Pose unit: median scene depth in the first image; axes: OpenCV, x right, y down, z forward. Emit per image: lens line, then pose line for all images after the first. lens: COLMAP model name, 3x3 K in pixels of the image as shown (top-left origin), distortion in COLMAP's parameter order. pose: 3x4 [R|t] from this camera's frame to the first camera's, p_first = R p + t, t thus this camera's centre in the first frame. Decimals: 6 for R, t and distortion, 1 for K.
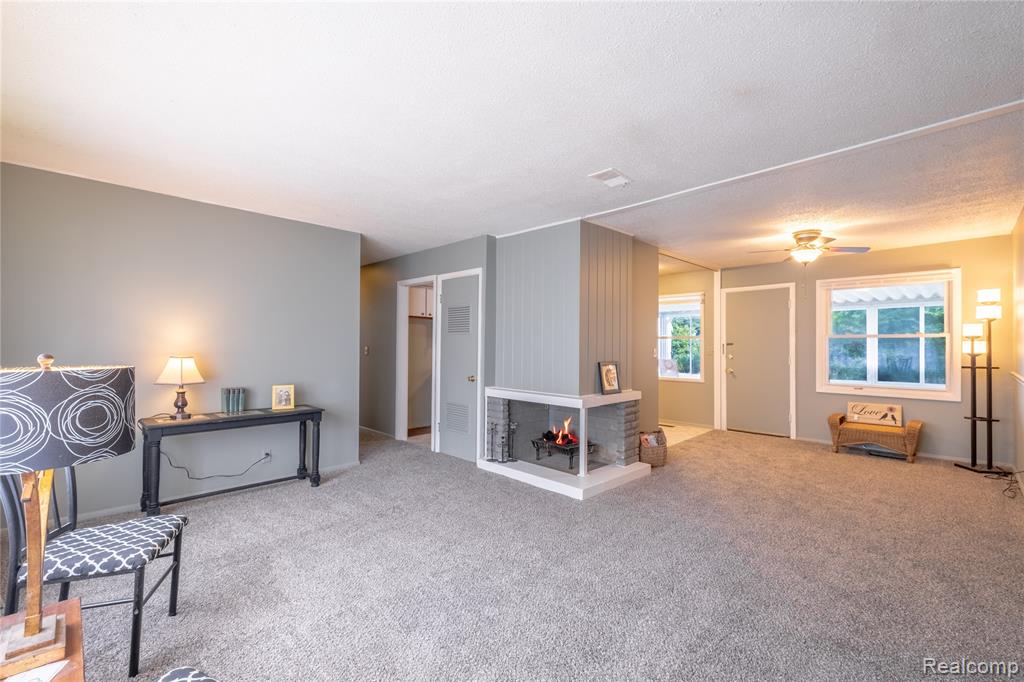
lens RADIAL K [[433.8, 0, 511.0], [0, 433.8, 338.9], [0, 0, 1]] dist [0.012338, -0.000789]
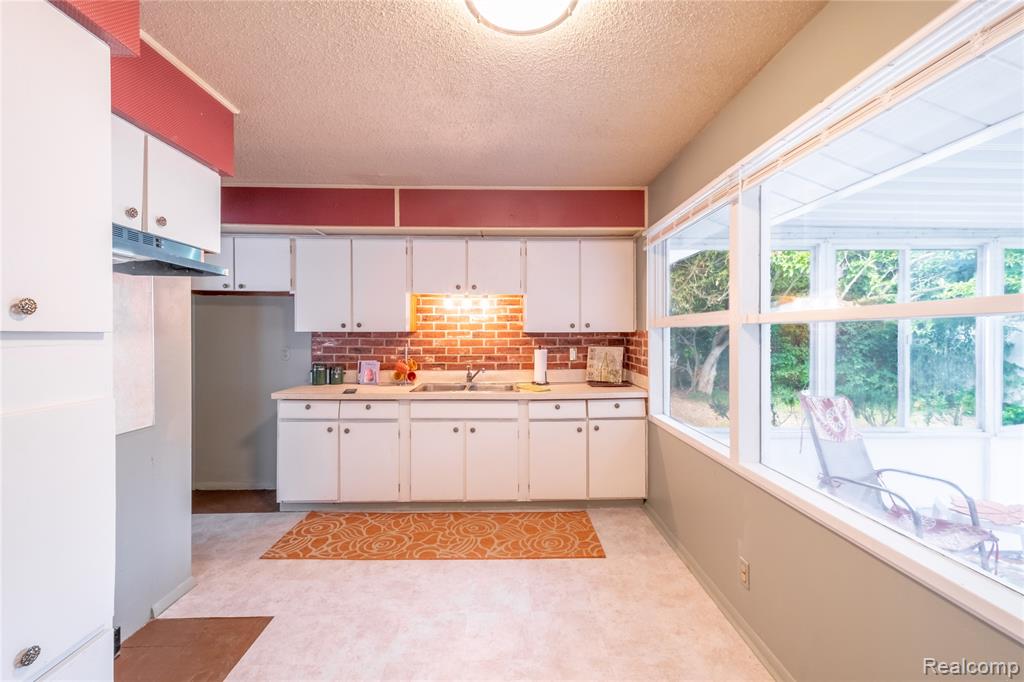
lens RADIAL K [[438.8, 0, 512.8], [0, 438.8, 337.6], [0, 0, 1]] dist [0.012949, -0.000552]
pose [[0.722566, 0.001272, -0.691300, 0.535416], [0.011795, 0.999830, 0.014167, 0.004870], [0.691201, -0.018391, 0.722429, 1.049585]]
